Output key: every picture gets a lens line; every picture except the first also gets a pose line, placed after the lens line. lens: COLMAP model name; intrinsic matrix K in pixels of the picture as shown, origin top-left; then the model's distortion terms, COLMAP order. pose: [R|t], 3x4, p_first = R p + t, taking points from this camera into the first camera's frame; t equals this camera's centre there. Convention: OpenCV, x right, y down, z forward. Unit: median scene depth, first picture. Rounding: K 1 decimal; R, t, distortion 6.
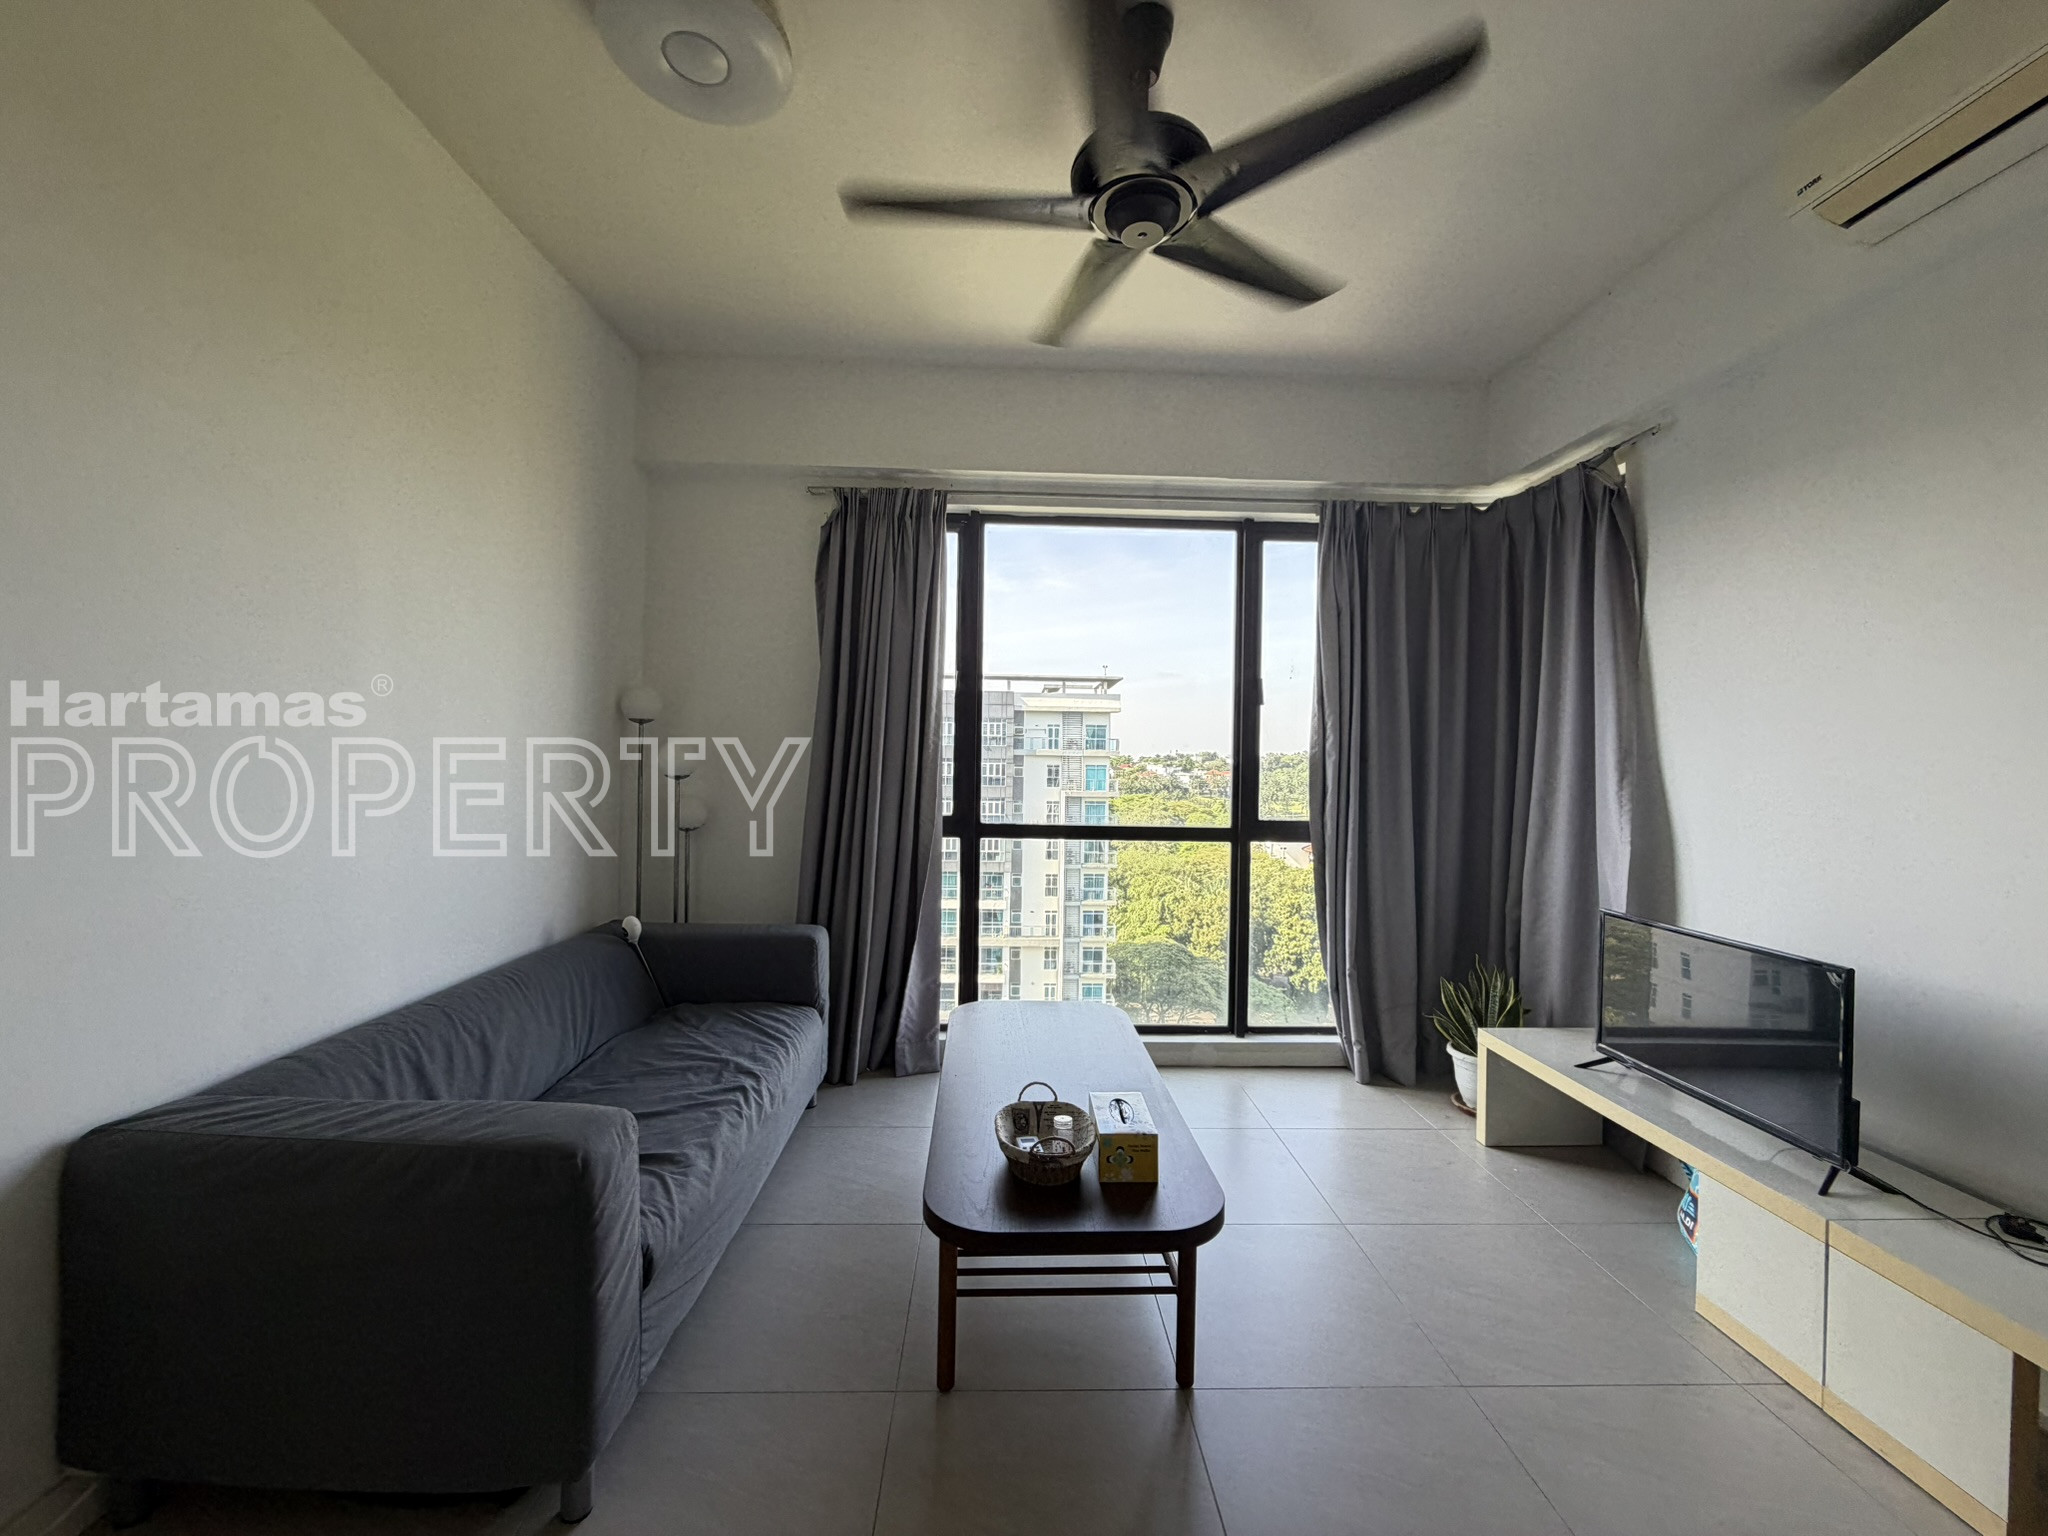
lens RADIAL K [[799.0, 0, 1024.0], [0, 799.0, 768.0], [0, 0, 1]] dist [0.001753, 0.000115]
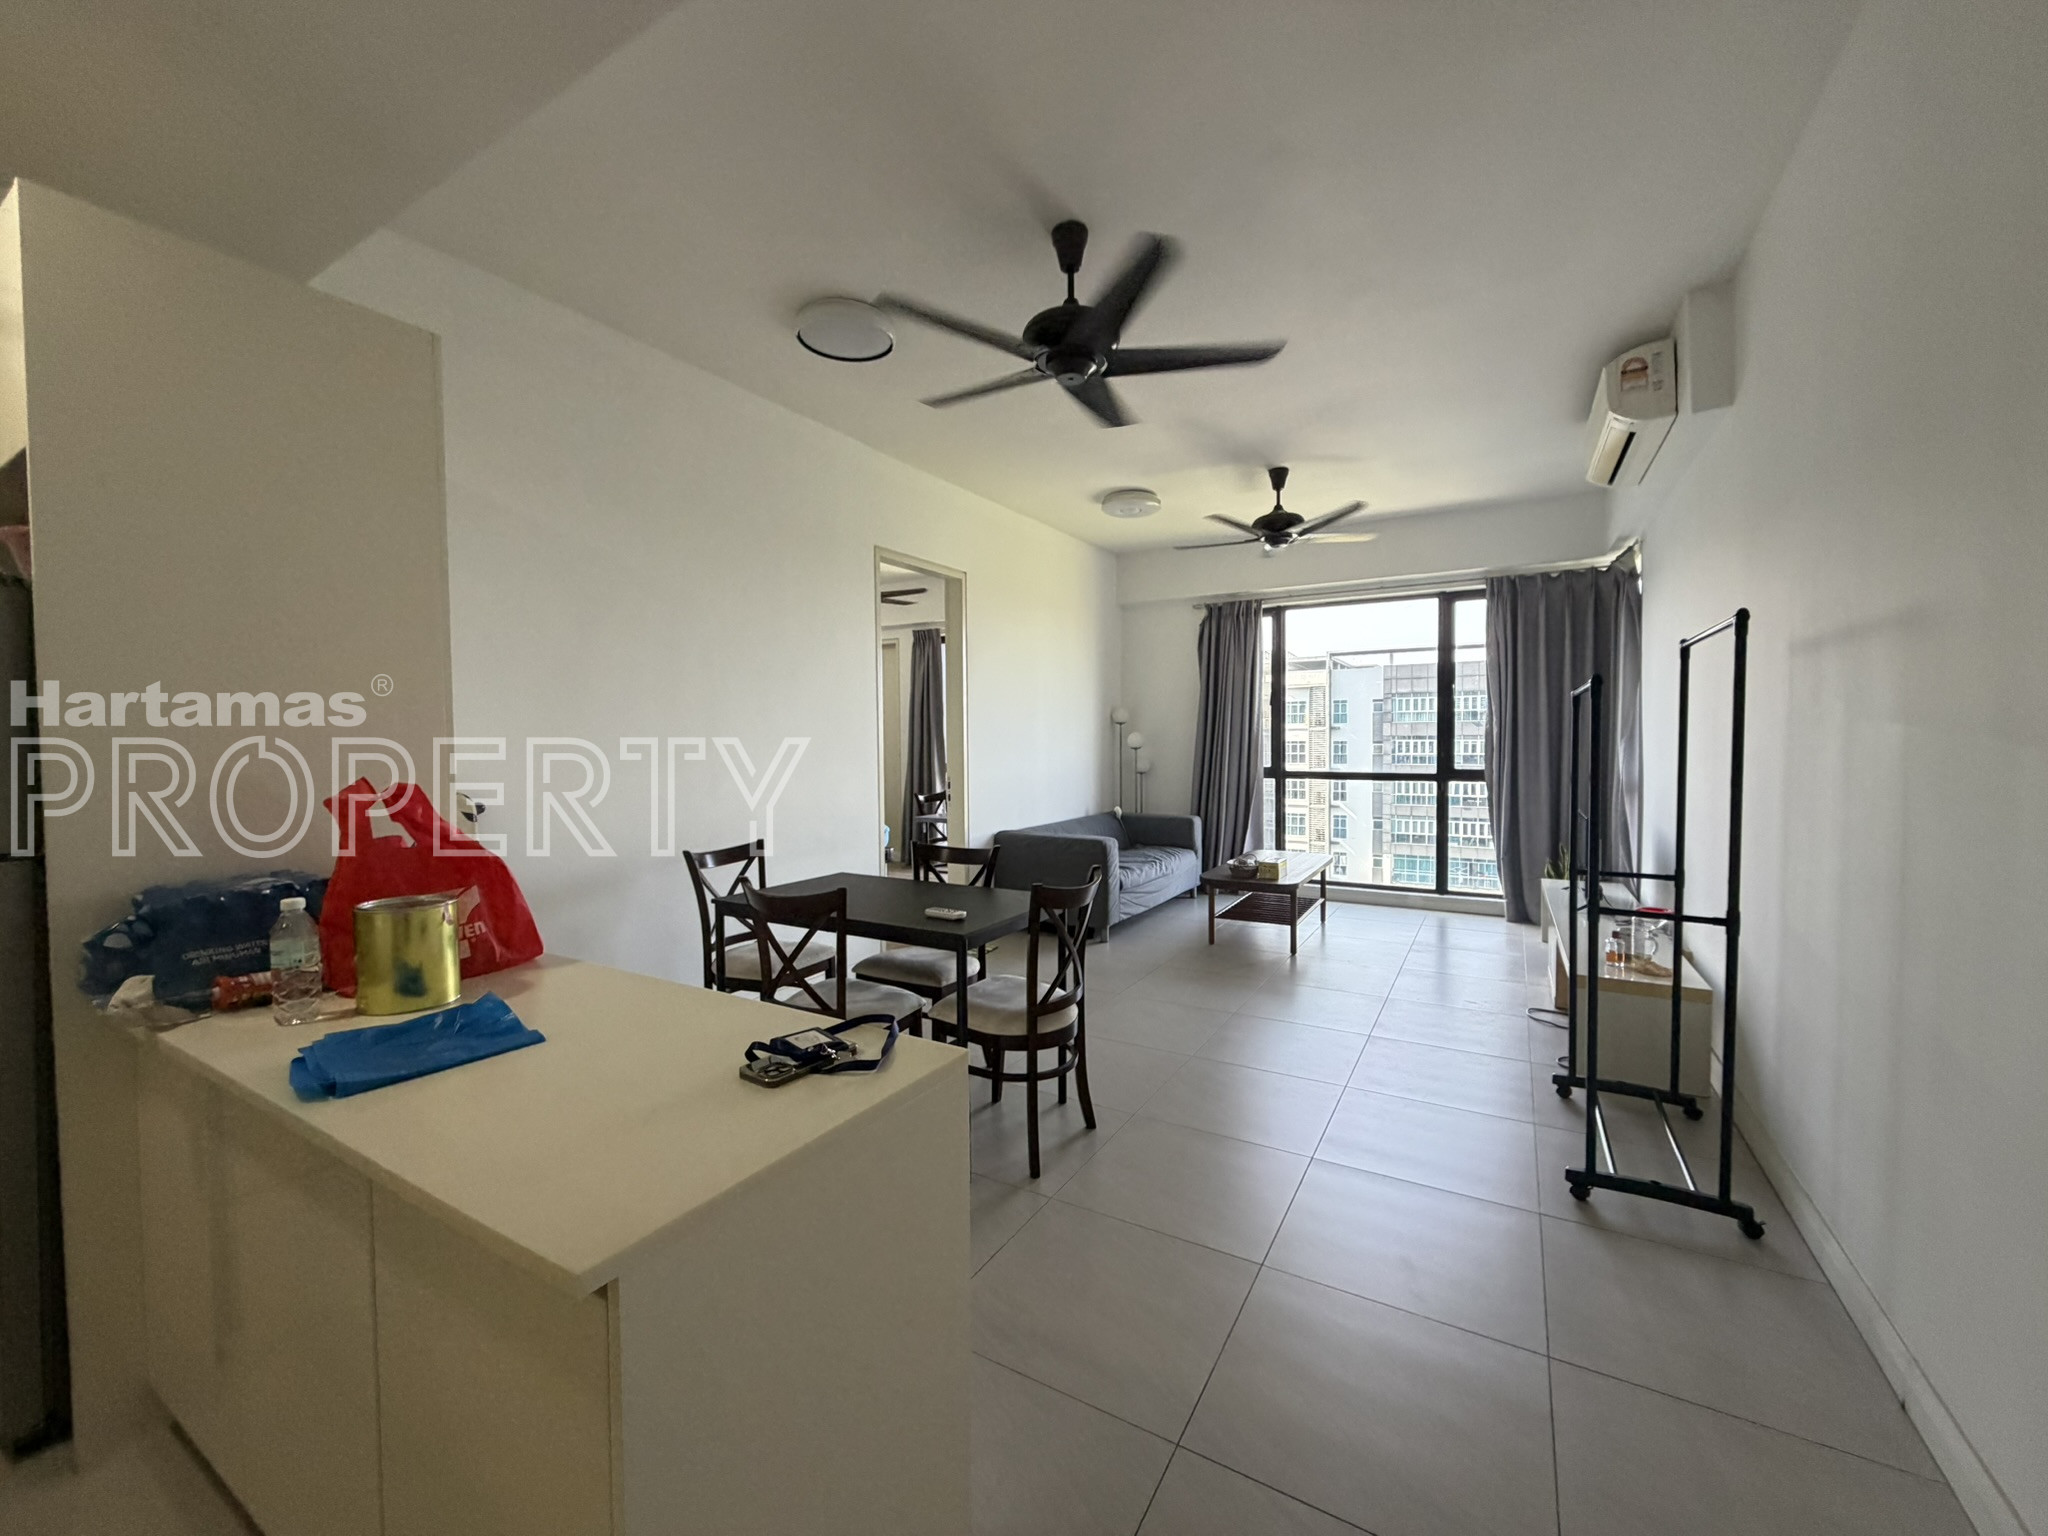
lens RADIAL K [[799.0, 0, 1024.0], [0, 799.0, 768.0], [0, 0, 1]] dist [0.001753, 0.000115]
pose [[0.840675, -0.003371, -0.541530, 0.458696], [0.016411, 0.999680, 0.019255, 0.016340], [0.541292, -0.025074, 0.840461, -0.933498]]
